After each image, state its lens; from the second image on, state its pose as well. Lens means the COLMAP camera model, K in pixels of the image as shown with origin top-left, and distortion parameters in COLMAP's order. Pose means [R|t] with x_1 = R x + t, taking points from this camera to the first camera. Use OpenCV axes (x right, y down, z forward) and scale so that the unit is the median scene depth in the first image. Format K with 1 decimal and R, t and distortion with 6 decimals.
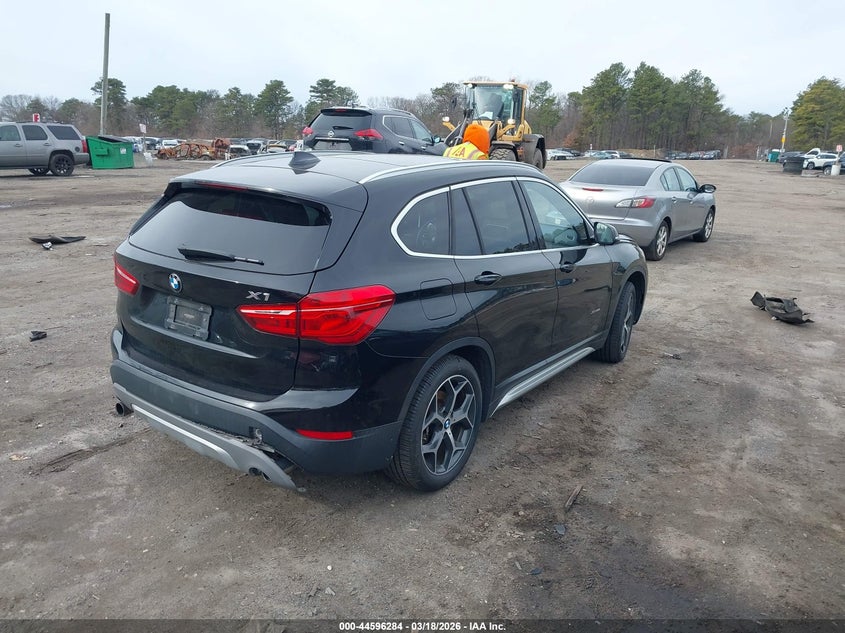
lens RADIAL K [[734.8, 0, 422.5], [0, 734.8, 316.5], [0, 0, 1]] dist [0.093591, -0.002845]
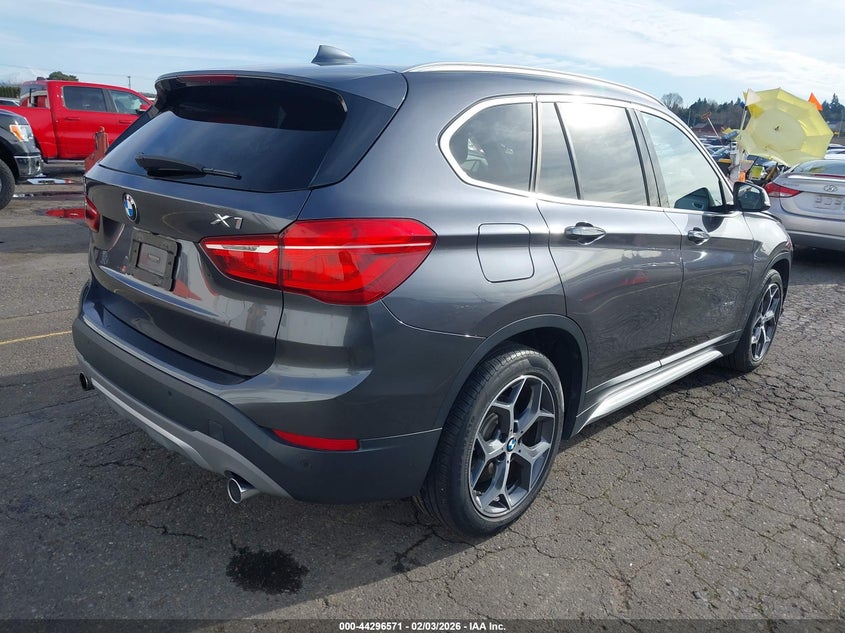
lens RADIAL K [[734.8, 0, 422.5], [0, 734.8, 316.5], [0, 0, 1]] dist [0.093591, -0.002845]
pose [[0.989539, 0.052429, -0.134398, 0.038571], [-0.052990, 0.998595, -0.000601, 0.040463], [0.134178, 0.007716, 0.990927, 0.312989]]
